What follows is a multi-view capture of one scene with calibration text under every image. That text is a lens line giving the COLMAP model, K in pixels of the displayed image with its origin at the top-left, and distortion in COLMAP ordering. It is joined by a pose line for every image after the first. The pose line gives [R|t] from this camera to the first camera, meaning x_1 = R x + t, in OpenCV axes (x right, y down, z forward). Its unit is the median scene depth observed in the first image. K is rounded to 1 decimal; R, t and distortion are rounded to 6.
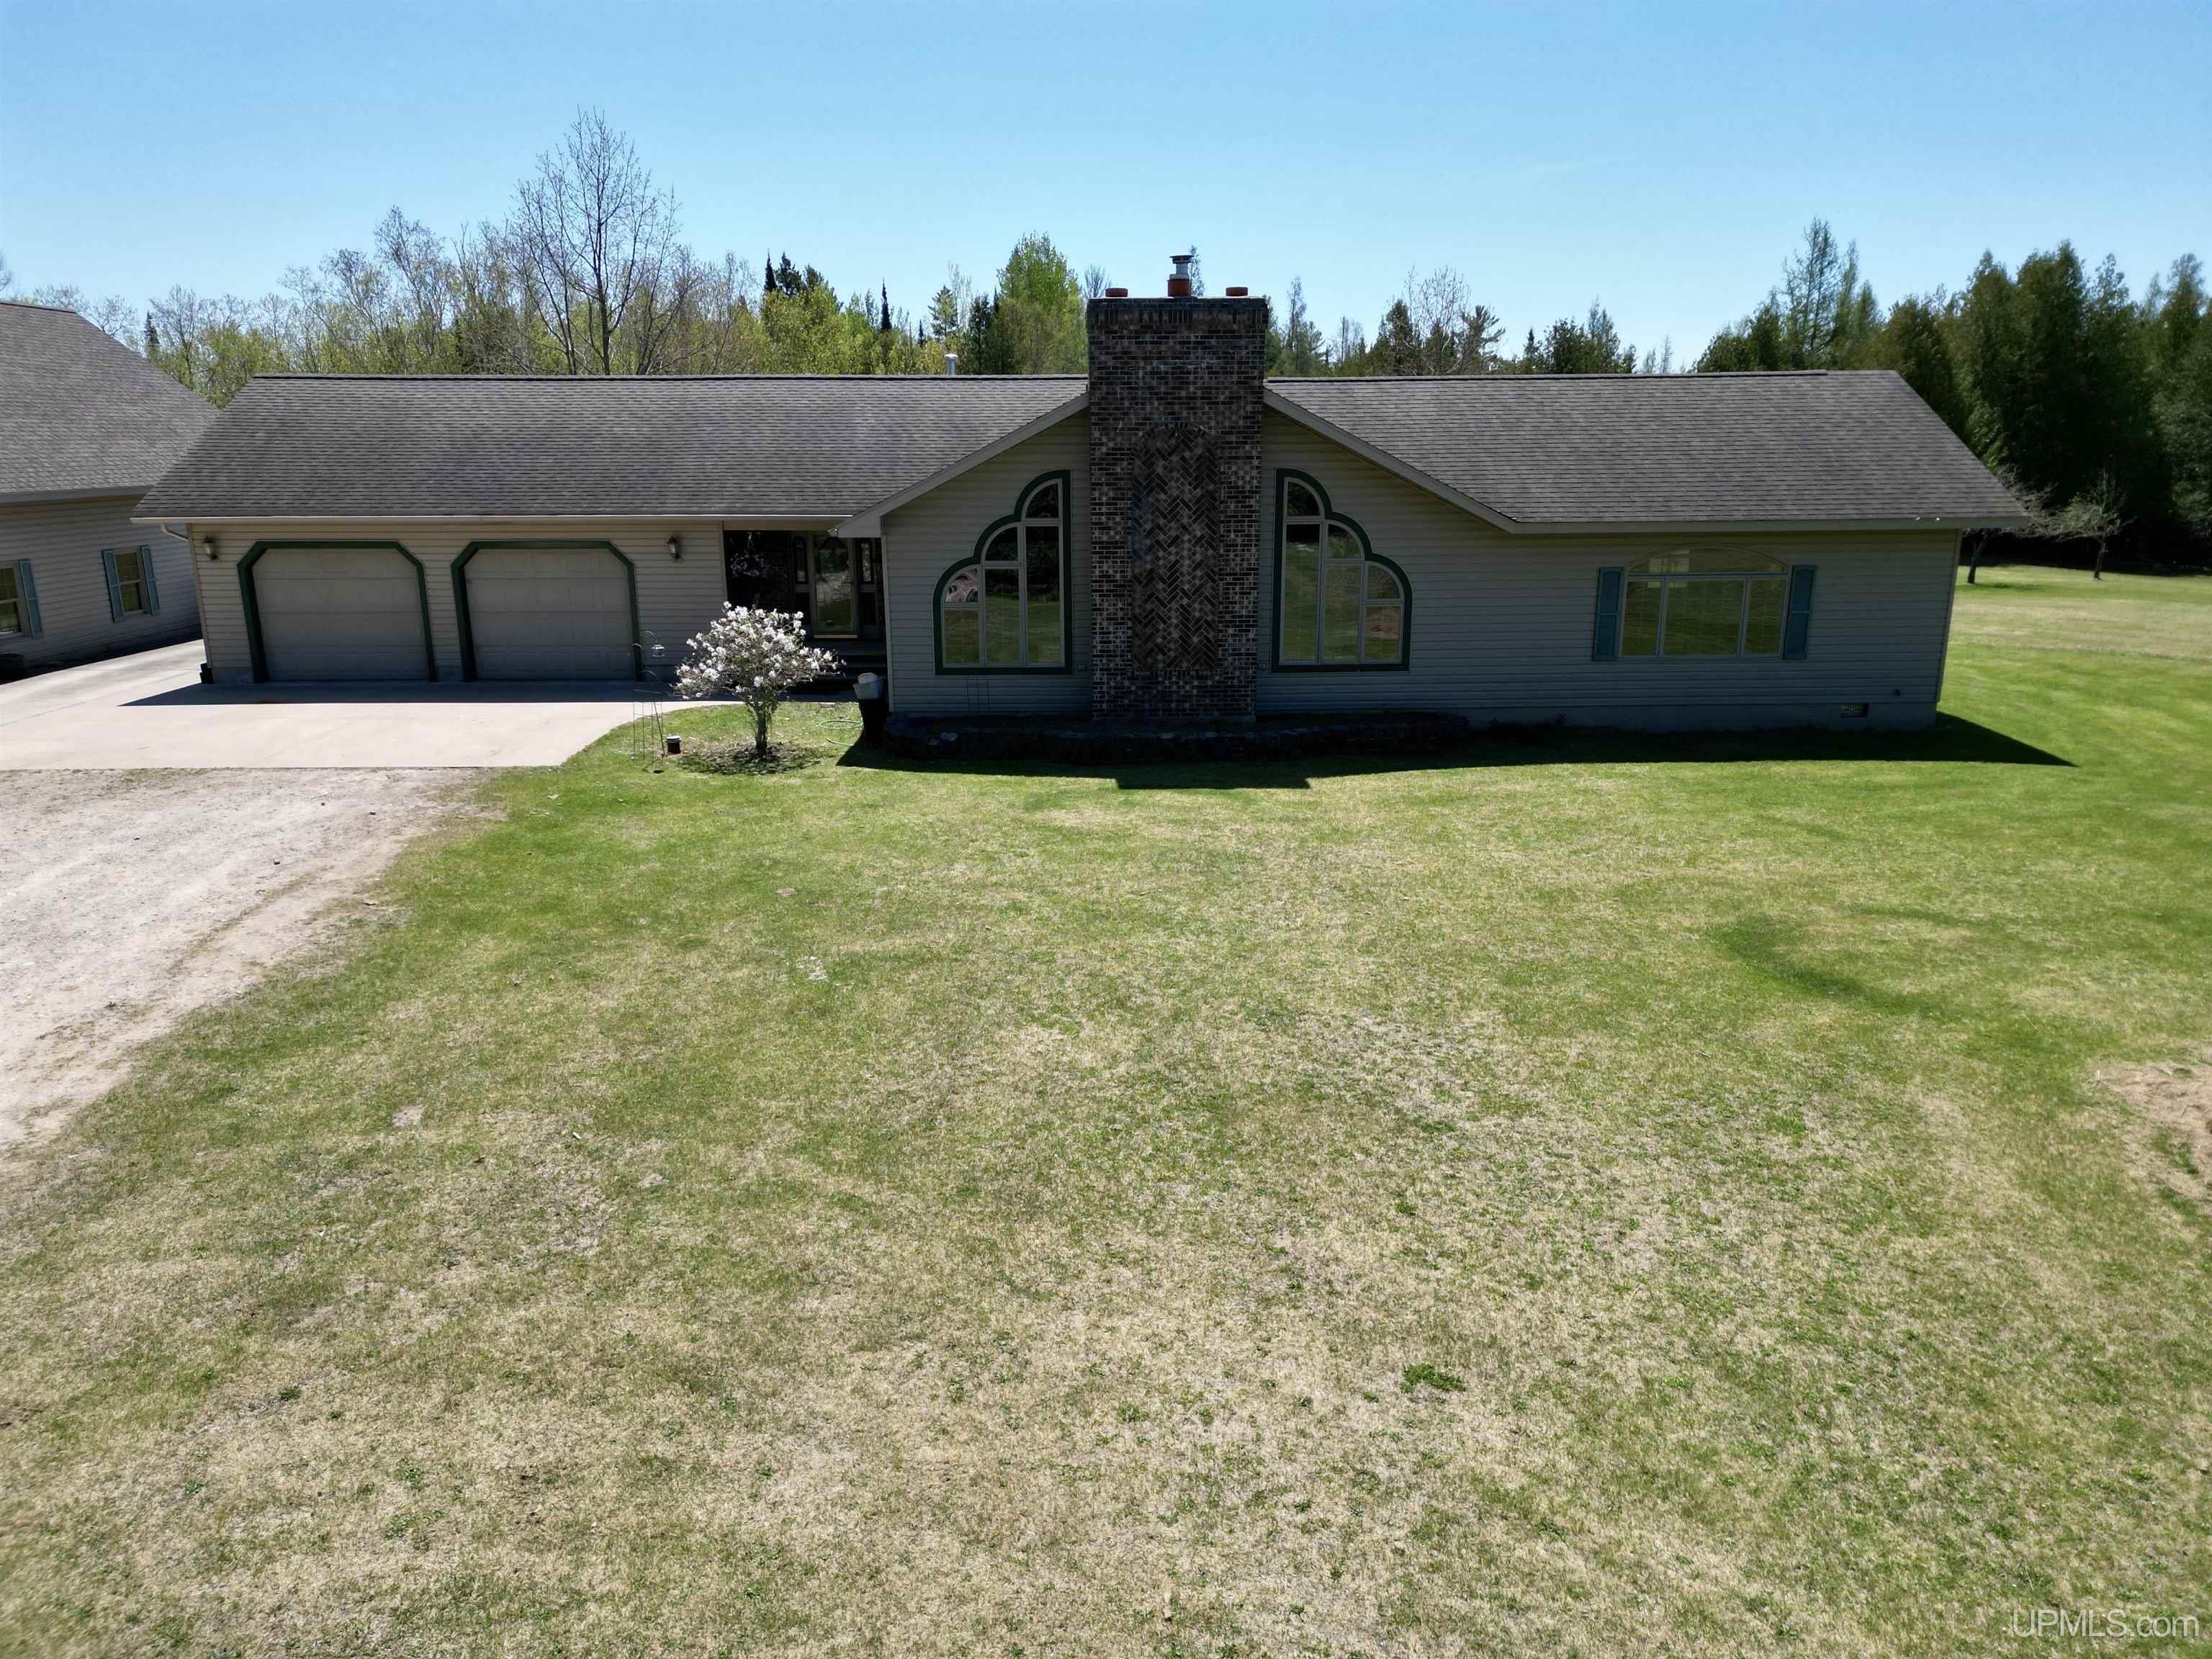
lens RADIAL K [[1546.3, 0, 1104.5], [0, 1546.3, 835.8], [0, 0, 1]] dist [0.077947, -0.071285]
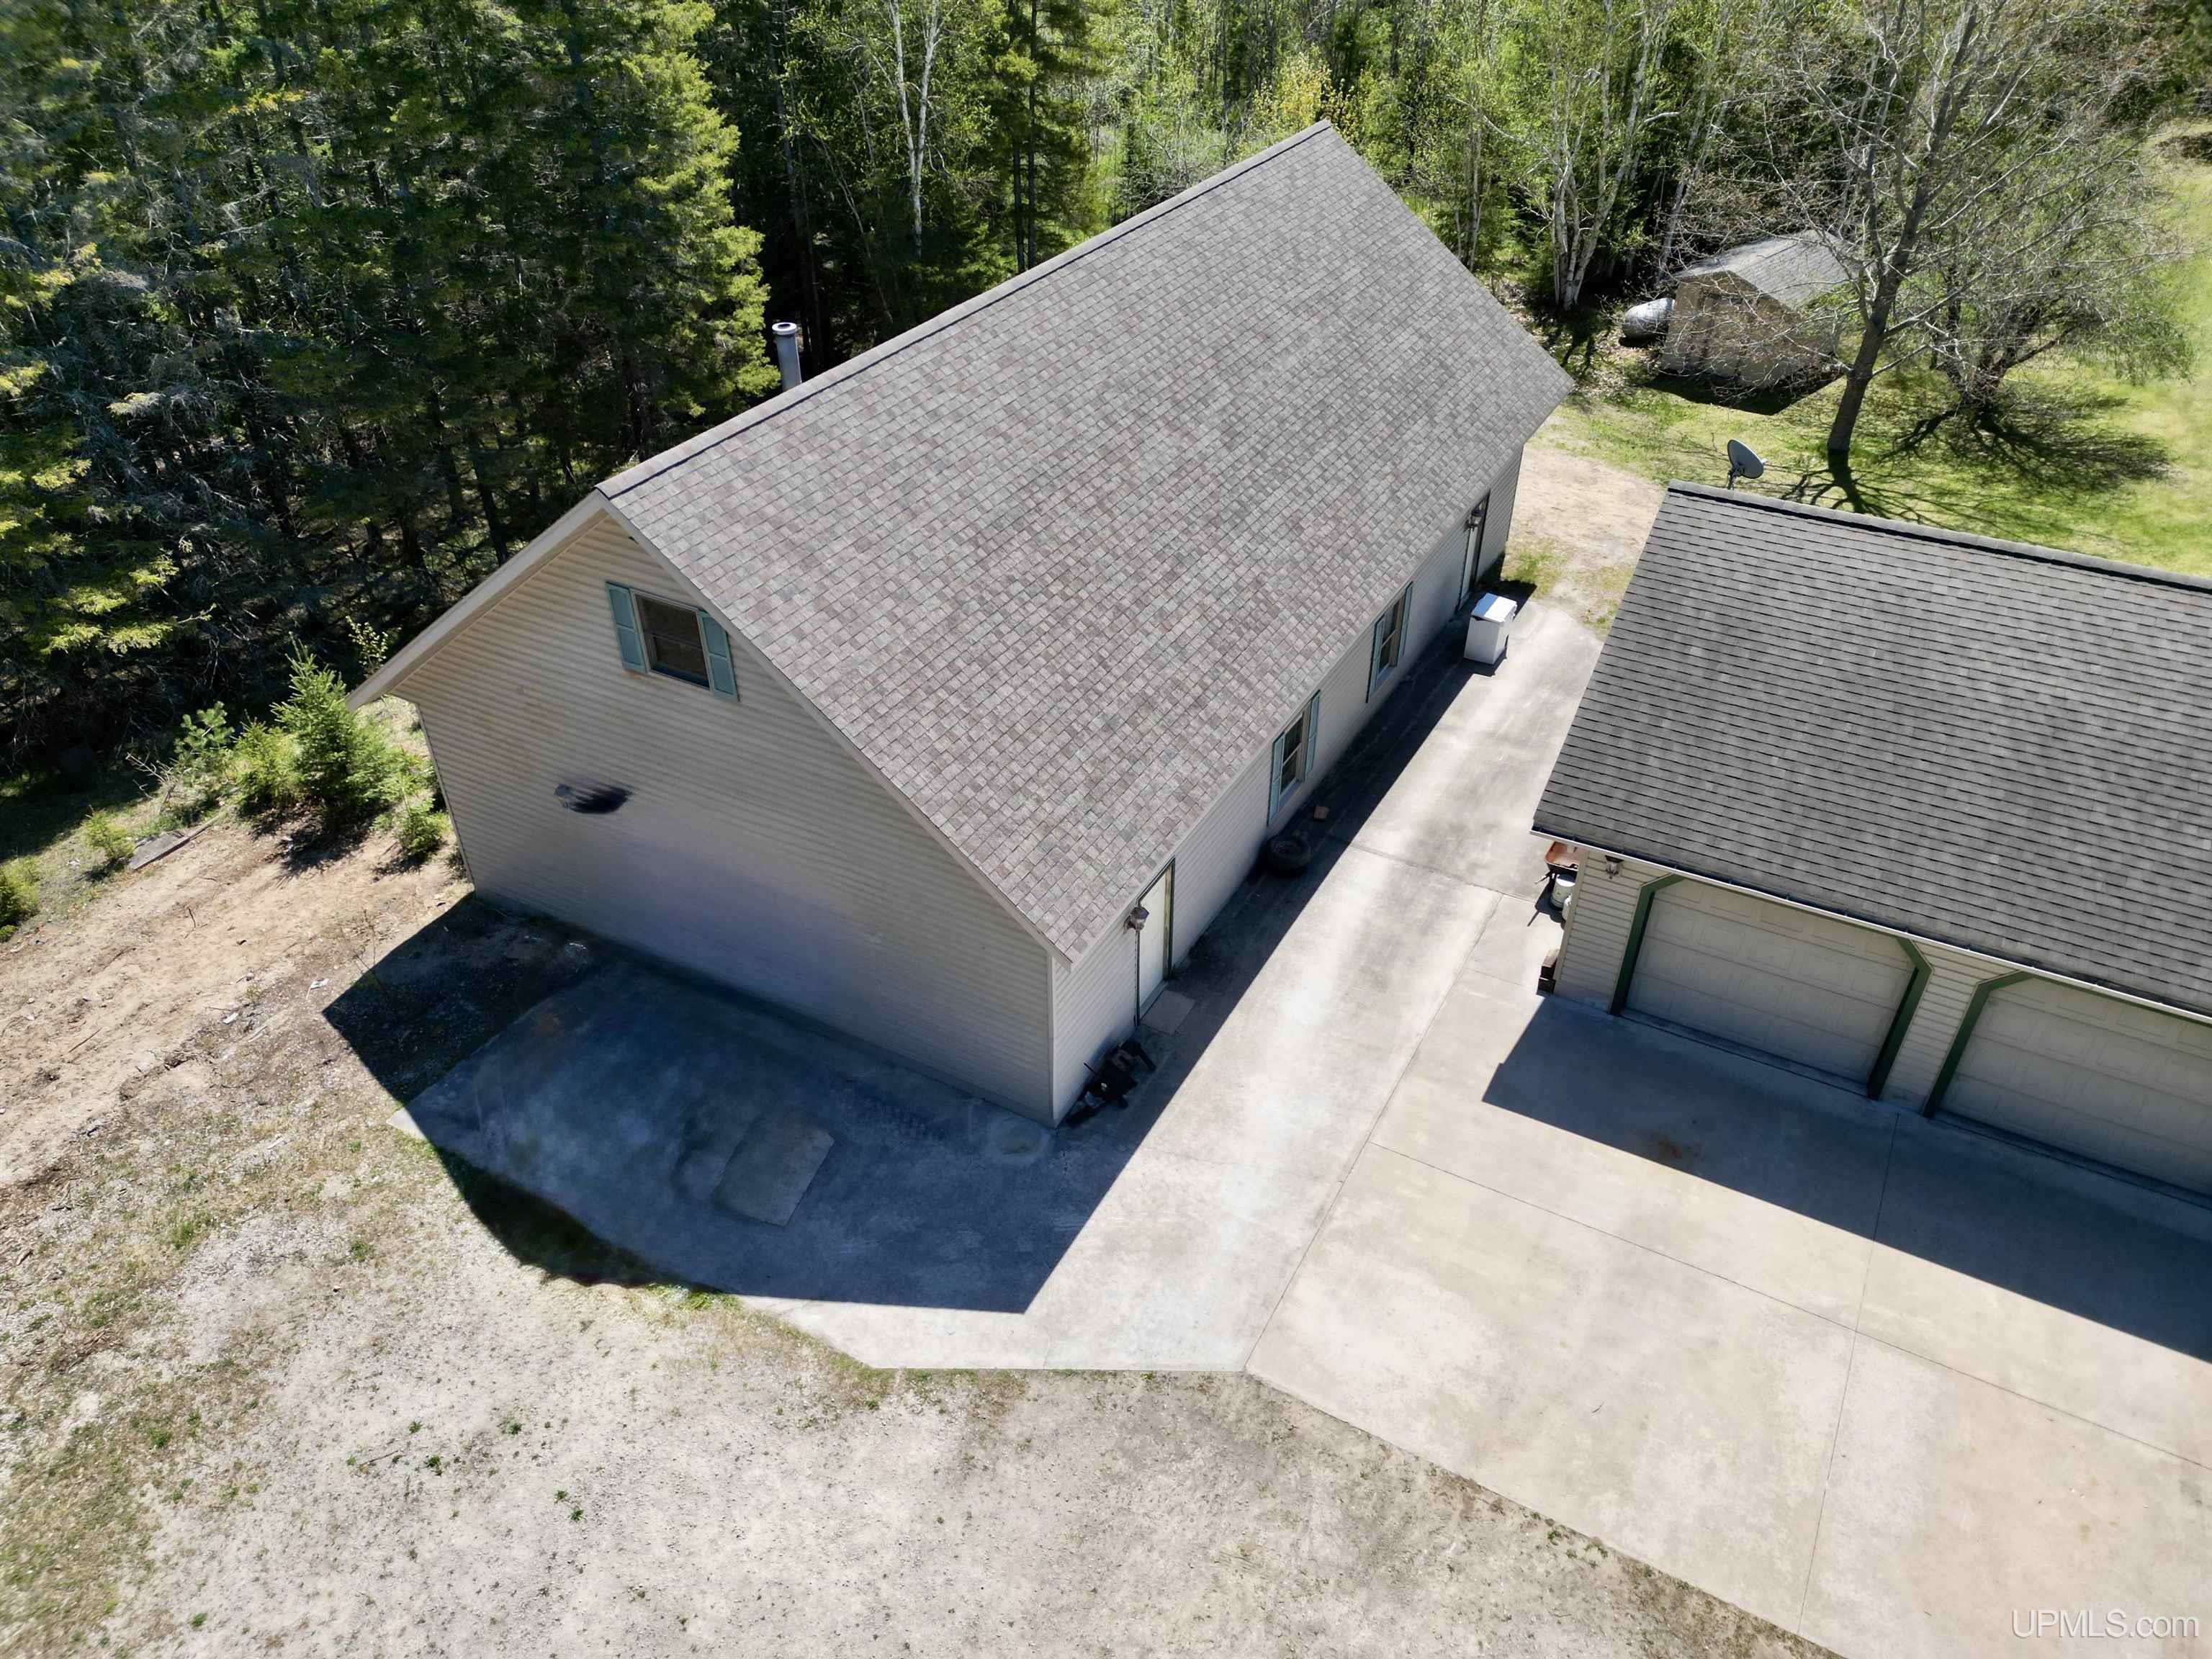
lens RADIAL K [[1546.3, 0, 1106.0], [0, 1546.3, 838.6], [0, 0, 1]] dist [0.077947, -0.071285]
pose [[0.867300, 0.296665, -0.399725, -0.797534], [-0.126600, 0.908060, 0.399249, -0.712571], [0.481418, -0.295663, 0.825118, 0.531780]]
